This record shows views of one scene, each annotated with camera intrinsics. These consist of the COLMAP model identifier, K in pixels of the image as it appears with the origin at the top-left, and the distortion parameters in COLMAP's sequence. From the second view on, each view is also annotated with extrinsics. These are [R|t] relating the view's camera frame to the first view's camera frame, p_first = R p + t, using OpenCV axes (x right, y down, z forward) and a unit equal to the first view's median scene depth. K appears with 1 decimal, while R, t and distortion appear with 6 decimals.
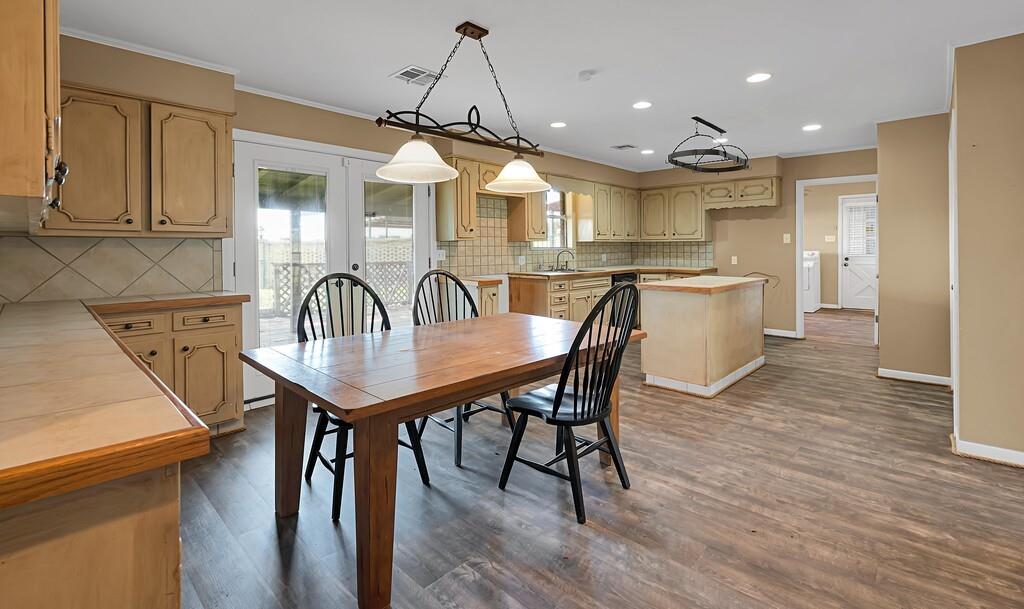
lens RADIAL K [[439.8, 0, 515.0], [0, 439.8, 253.4], [0, 0, 1]] dist [0.000525, -0.000066]
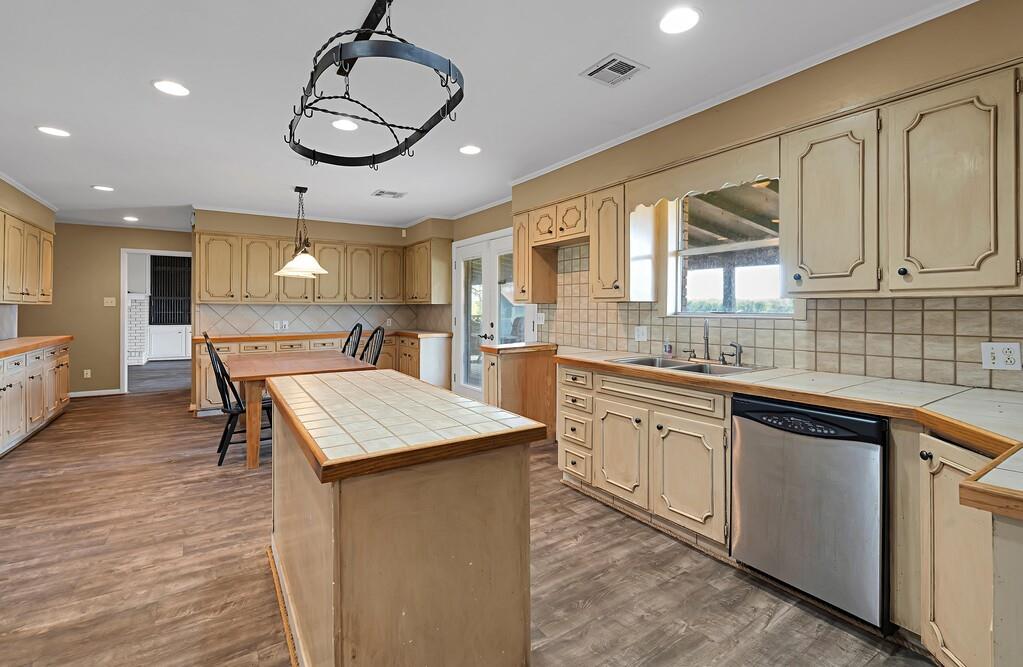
lens RADIAL K [[460.6, 0, 512.4], [0, 460.6, 308.3], [0, 0, 1]] dist [-0.002077, -0.000283]
pose [[-0.216133, 0.007846, -0.976332, 0.628238], [-0.012215, 0.999868, 0.010740, -0.021841], [0.976288, 0.014247, -0.216008, 0.914555]]
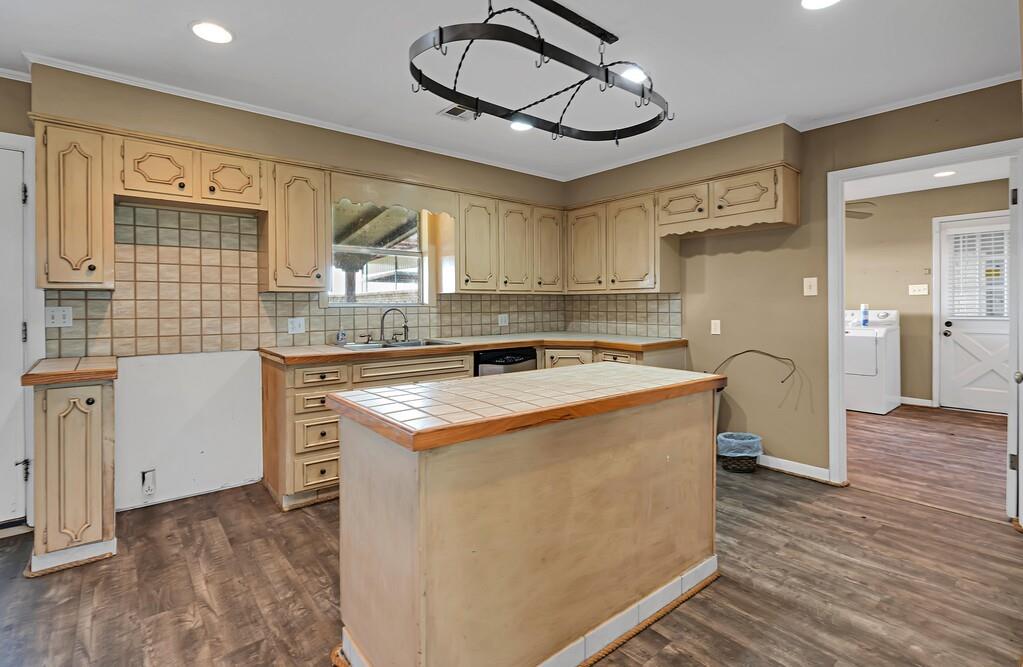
lens RADIAL K [[464.4, 0, 496.3], [0, 464.4, 306.9], [0, 0, 1]] dist [-0.001086, 0.000220]
pose [[0.990278, 0.002612, -0.139078, 0.335691], [-0.003720, 0.999963, -0.007711, -0.004615], [0.139053, 0.008154, 0.990251, 0.418513]]
